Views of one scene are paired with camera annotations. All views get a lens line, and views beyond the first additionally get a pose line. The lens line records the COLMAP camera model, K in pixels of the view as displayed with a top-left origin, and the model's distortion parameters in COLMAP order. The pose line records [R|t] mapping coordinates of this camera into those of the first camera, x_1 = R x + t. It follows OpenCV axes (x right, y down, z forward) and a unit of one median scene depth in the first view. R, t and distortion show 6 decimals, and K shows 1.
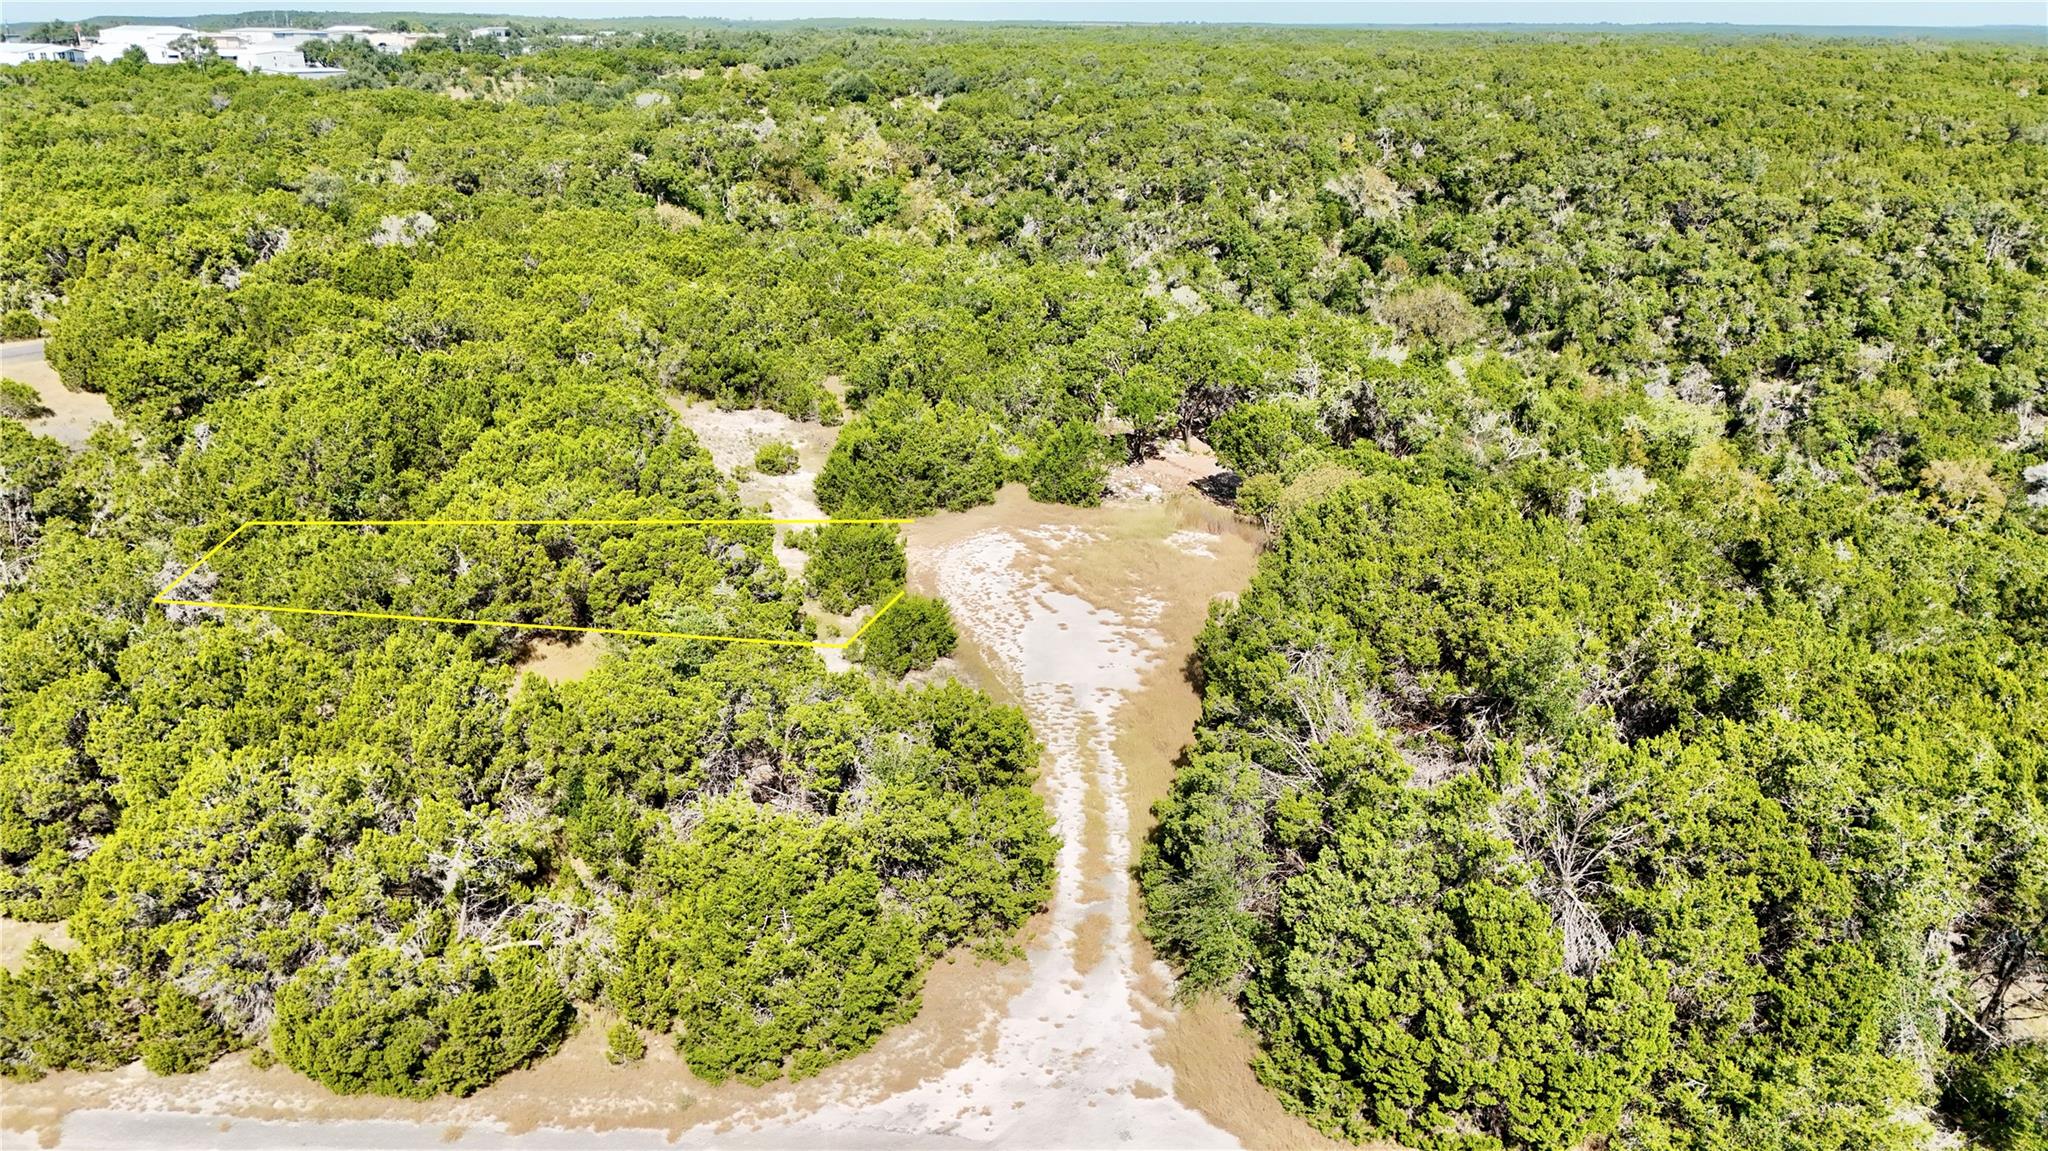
lens RADIAL K [[1509.2, 0, 1024.0], [0, 1509.2, 575.5], [0, 0, 1]] dist [0.080992, -0.075879]
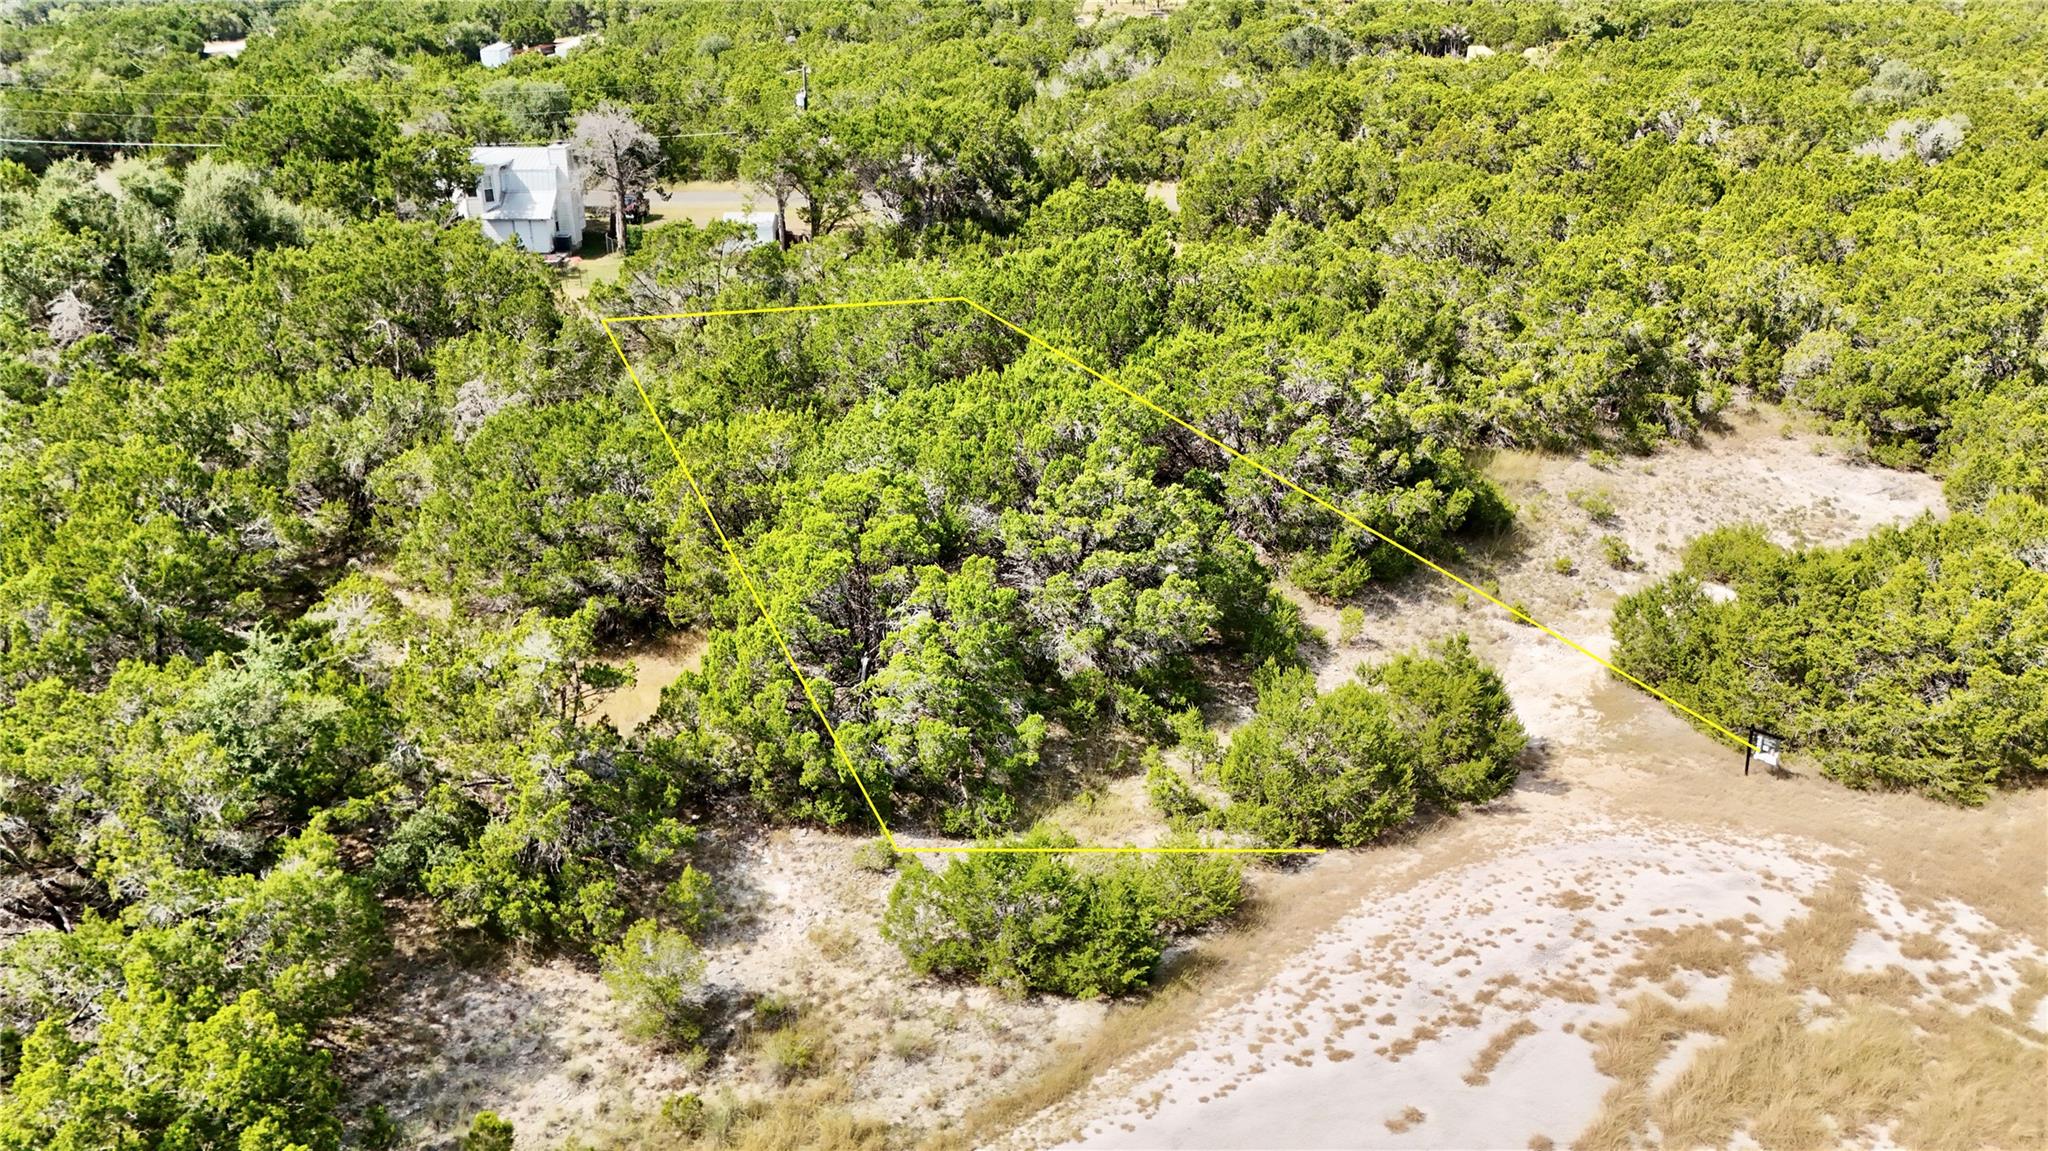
lens RADIAL K [[1493.0, 0, 1024.0], [0, 1493.0, 575.5], [0, 0, 1]] dist [0.093252, -0.104038]
pose [[0.410161, 0.344436, -0.844471, 0.097524], [-0.307294, 0.923992, 0.227617, -0.057082], [0.858684, 0.166142, 0.484829, 0.249783]]
